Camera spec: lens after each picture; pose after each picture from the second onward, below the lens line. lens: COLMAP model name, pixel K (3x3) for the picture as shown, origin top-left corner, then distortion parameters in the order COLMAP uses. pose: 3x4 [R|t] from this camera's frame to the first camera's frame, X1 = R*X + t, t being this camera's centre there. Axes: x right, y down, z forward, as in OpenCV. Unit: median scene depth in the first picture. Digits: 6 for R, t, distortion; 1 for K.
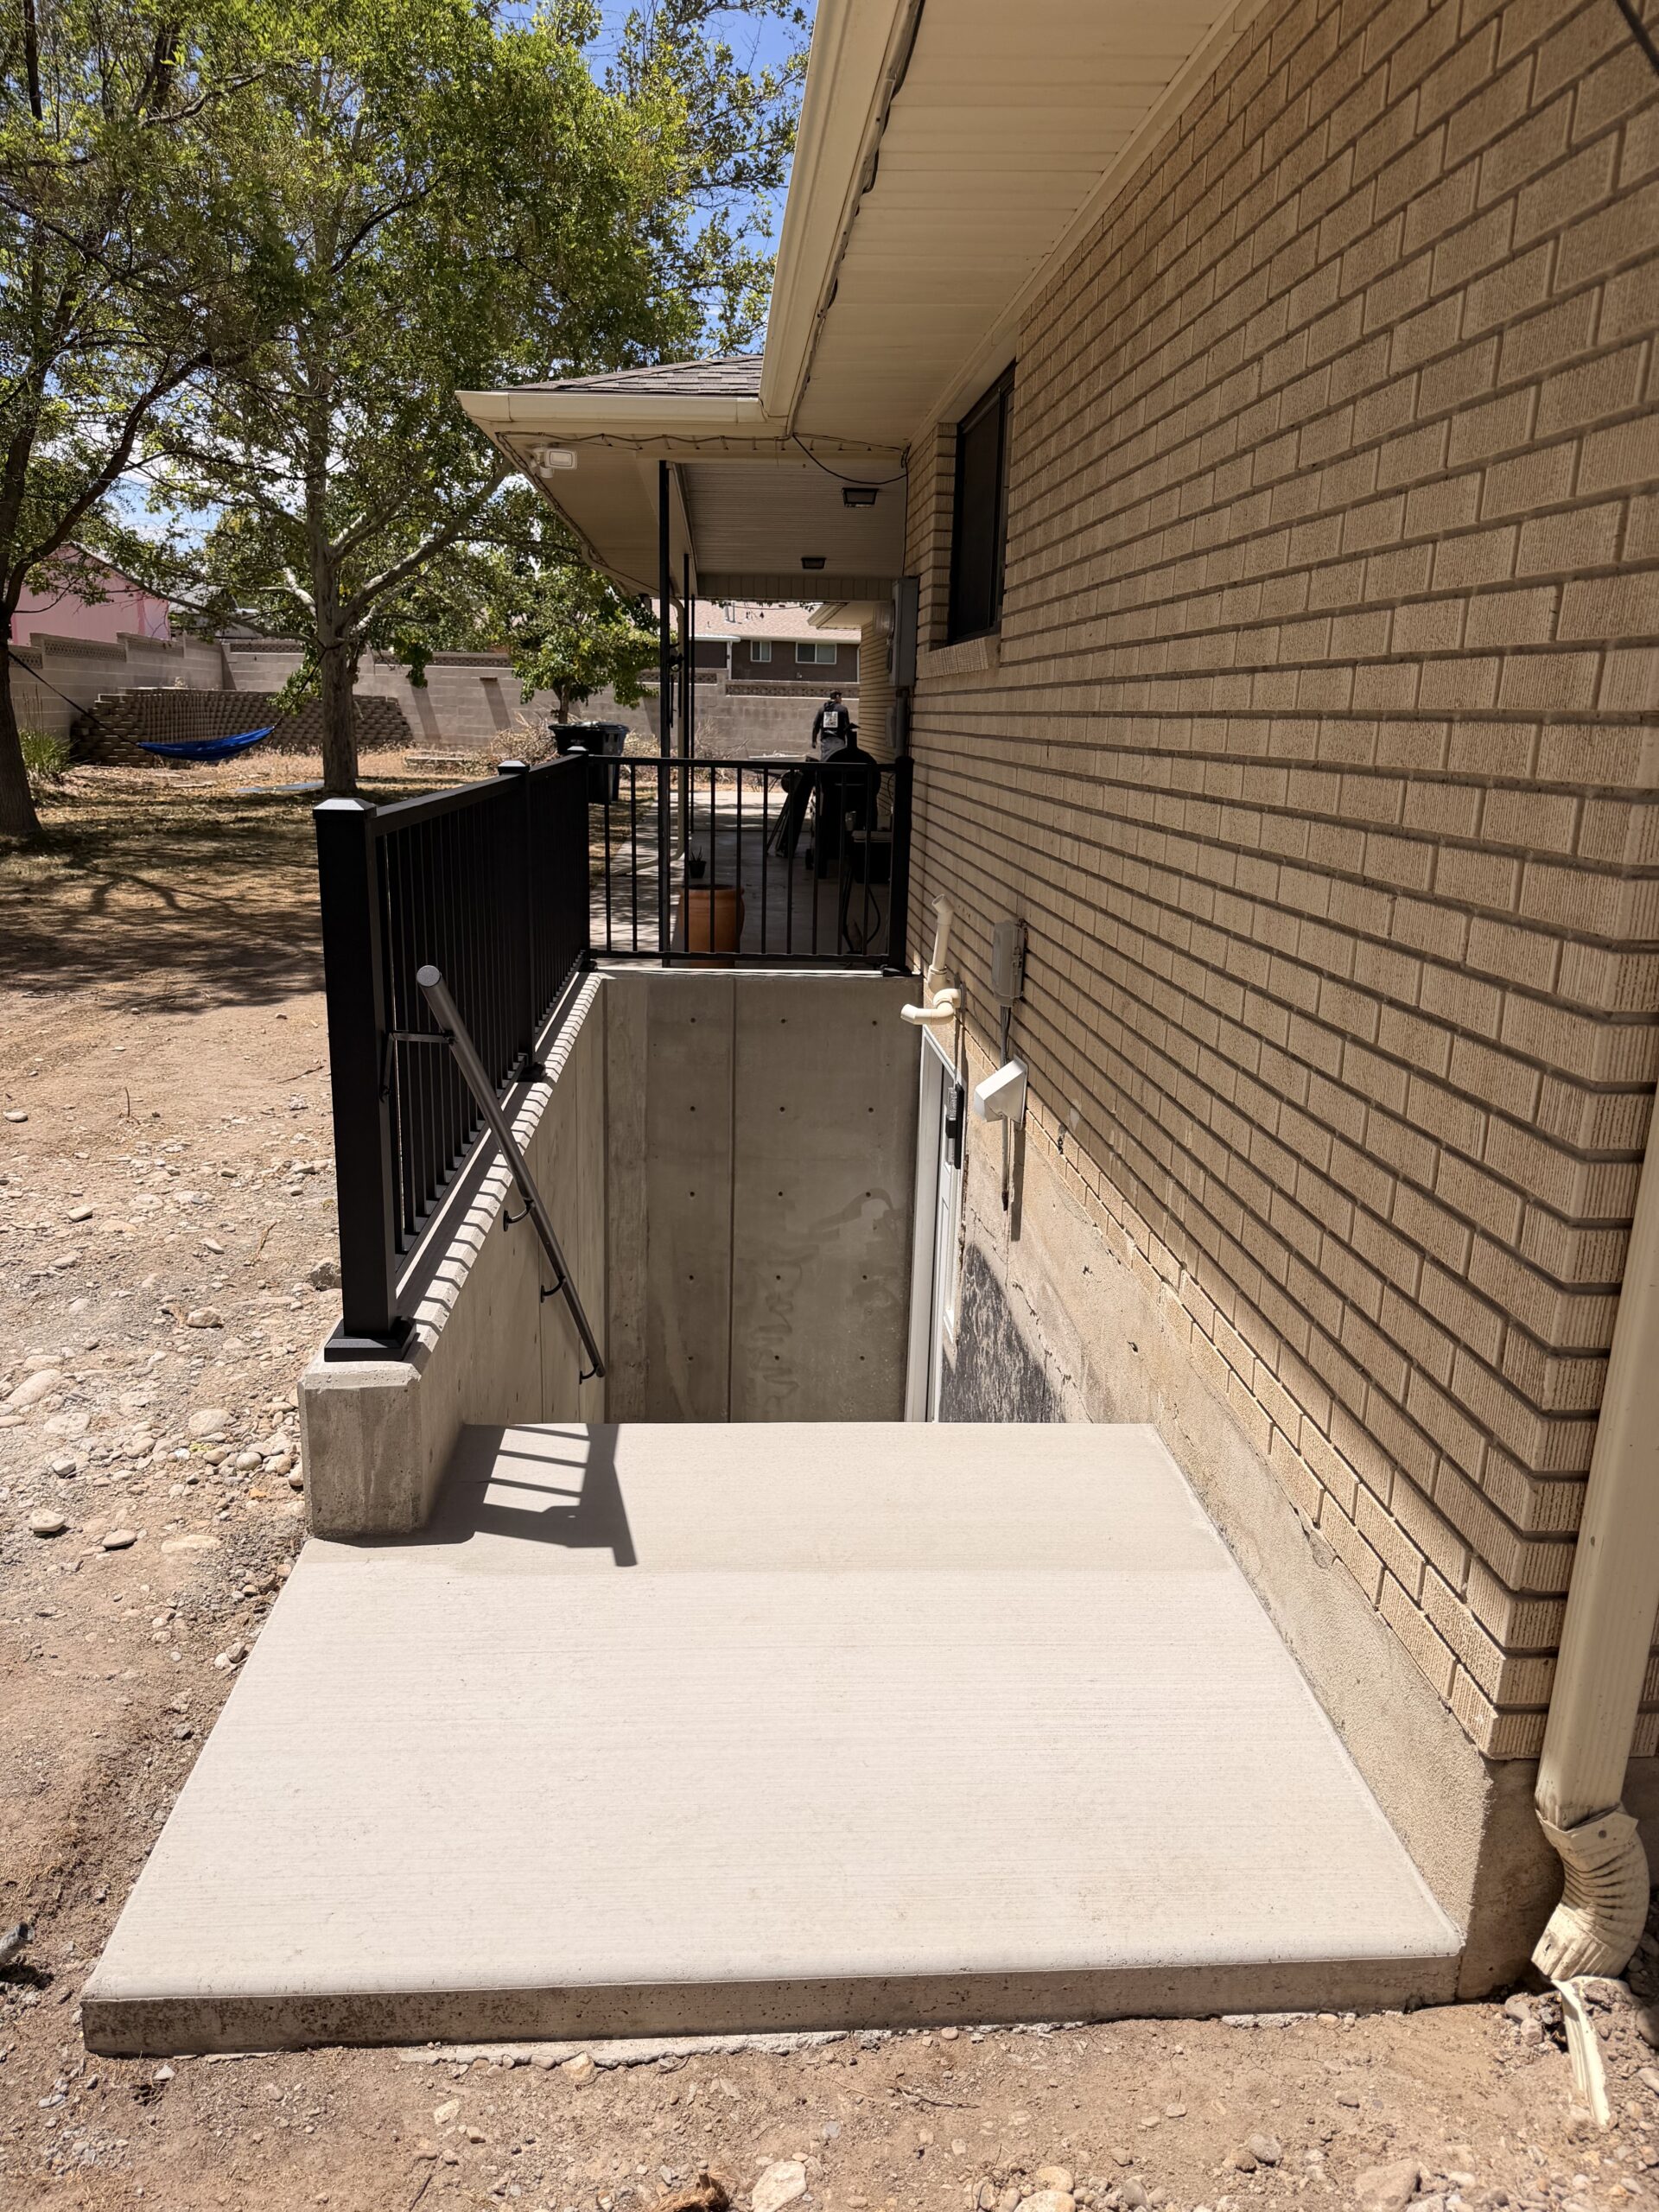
lens RADIAL K [[1566.3, 0, 826.7], [0, 1566.3, 1111.5], [0, 0, 1]] dist [0.009954, -0.005528]
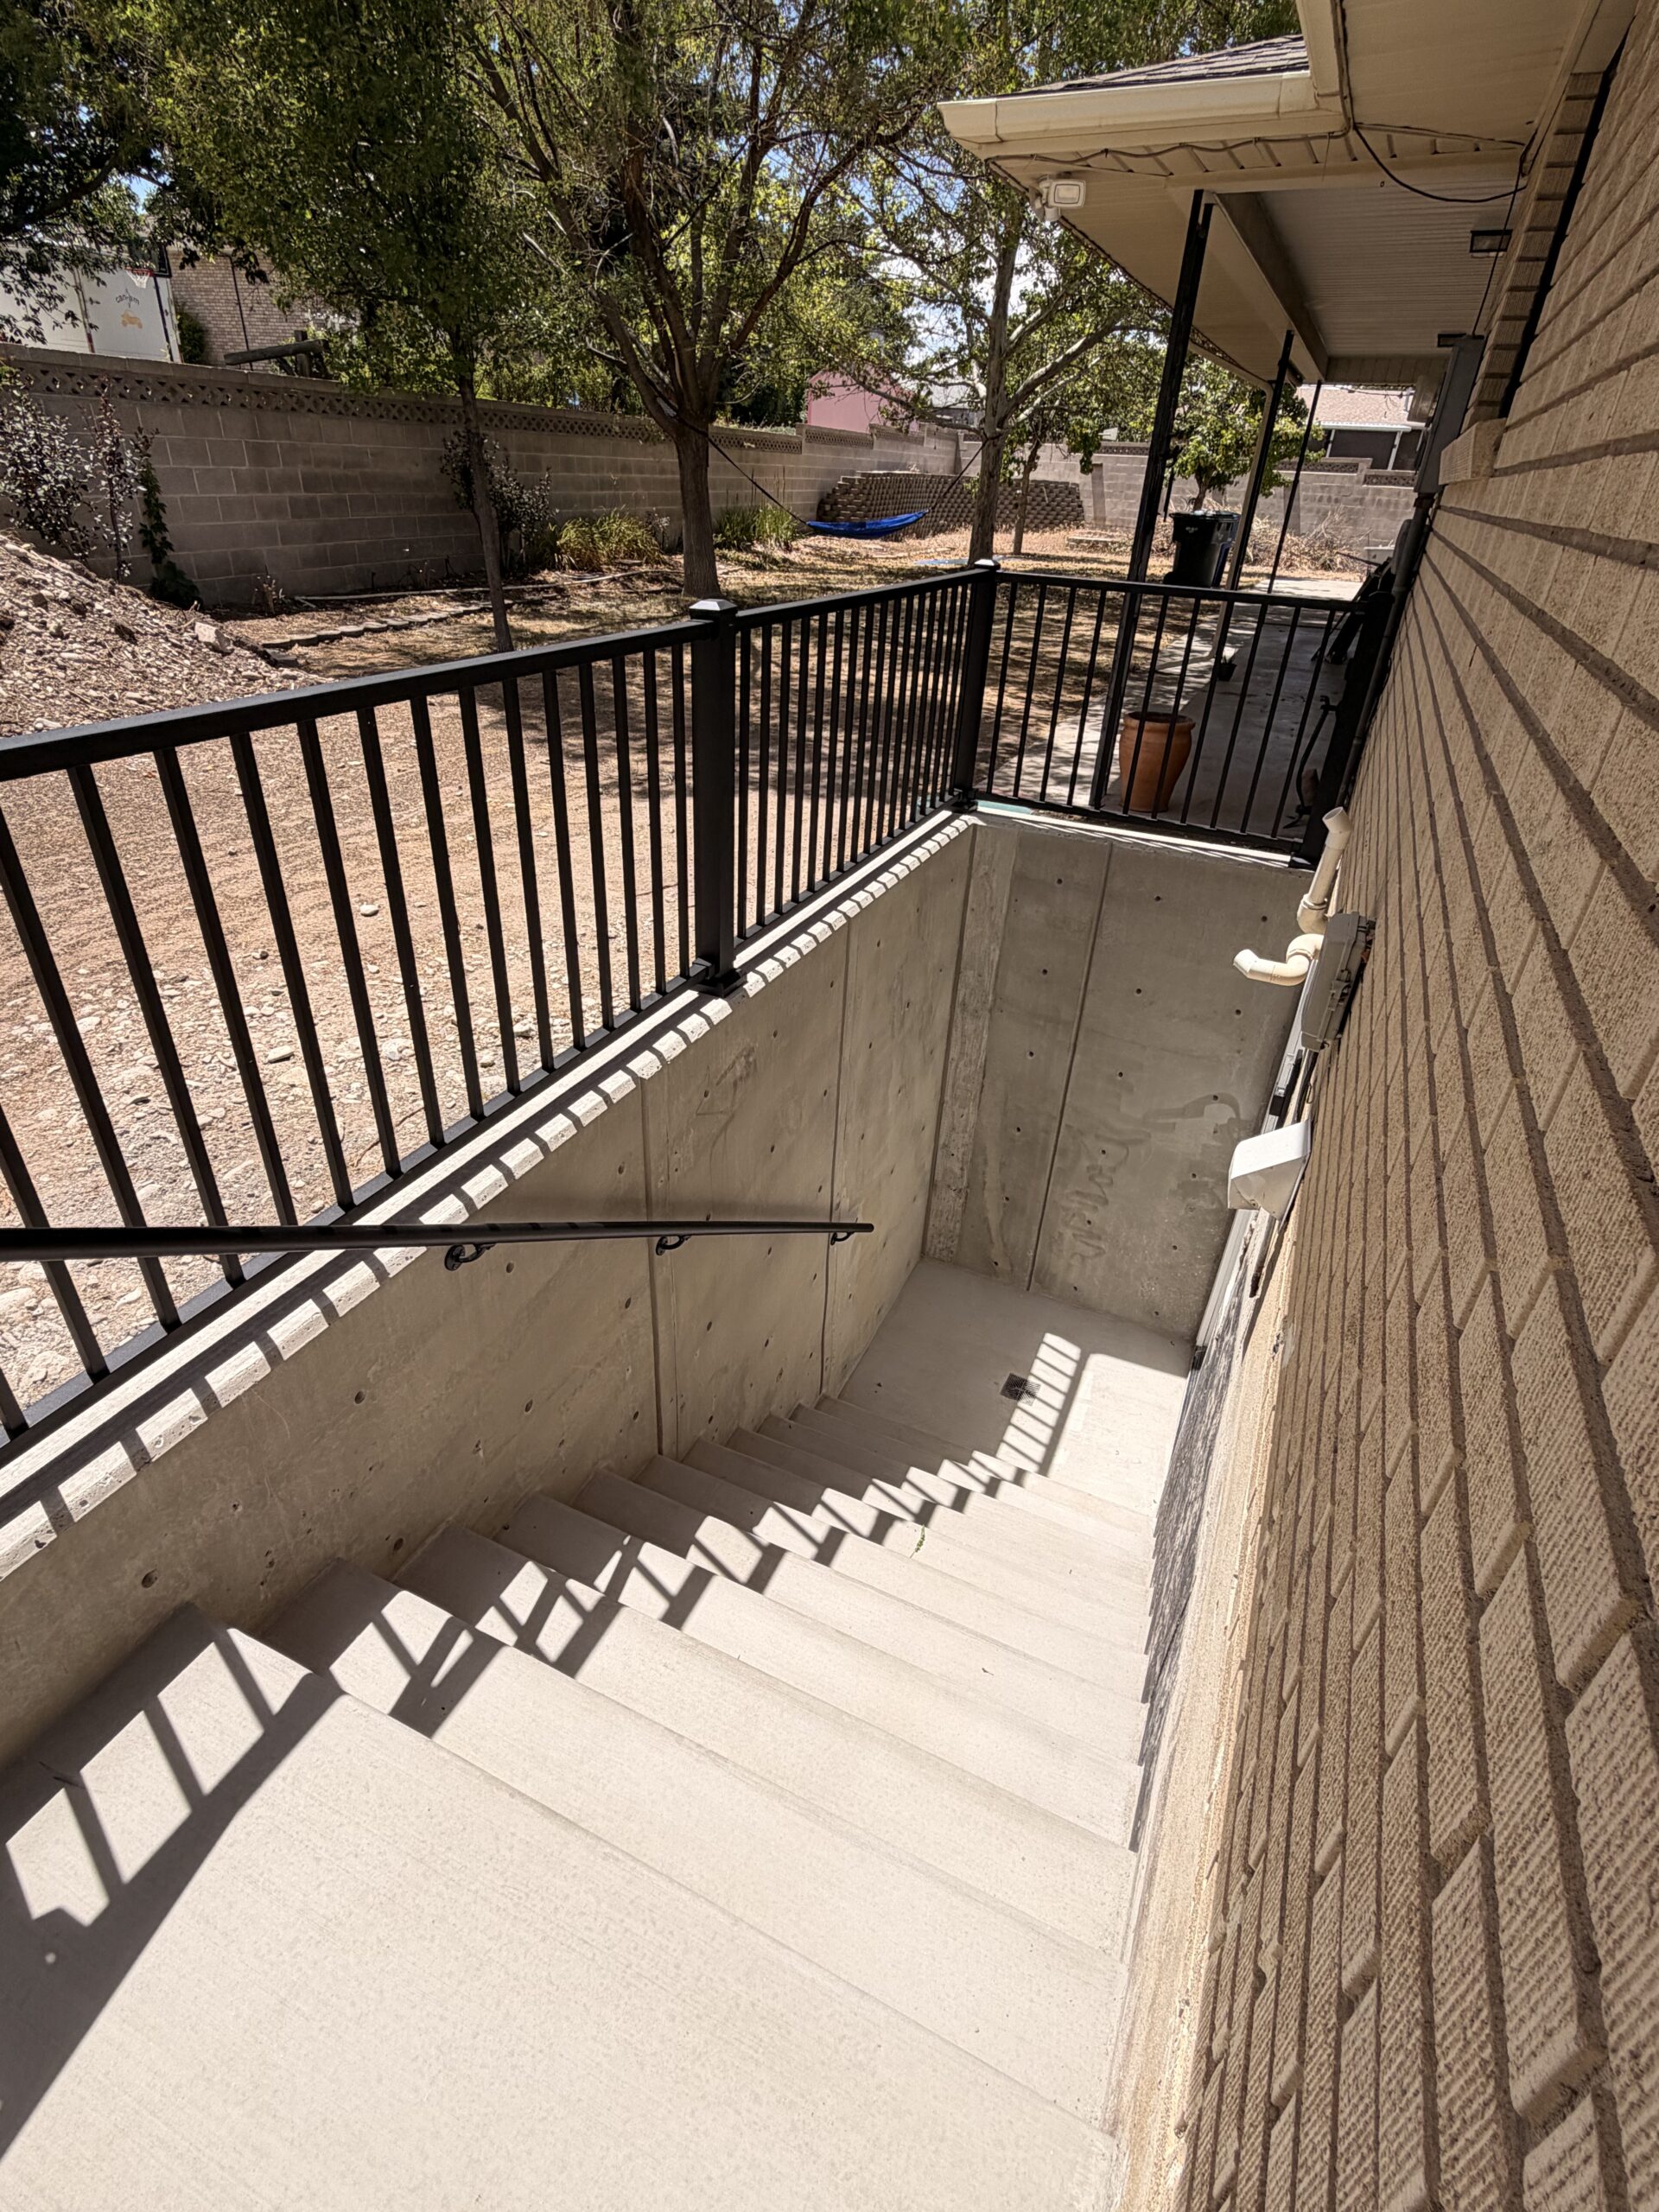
lens RADIAL K [[1082.8, 0, 821.1], [0, 1082.8, 1095.1], [0, 0, 1]] dist [0.003455, -0.001715]
pose [[0.878205, 0.250509, -0.407432, 0.038597], [-0.138292, 0.948474, 0.285085, -0.046130], [0.457854, -0.194018, 0.867598, 0.154739]]
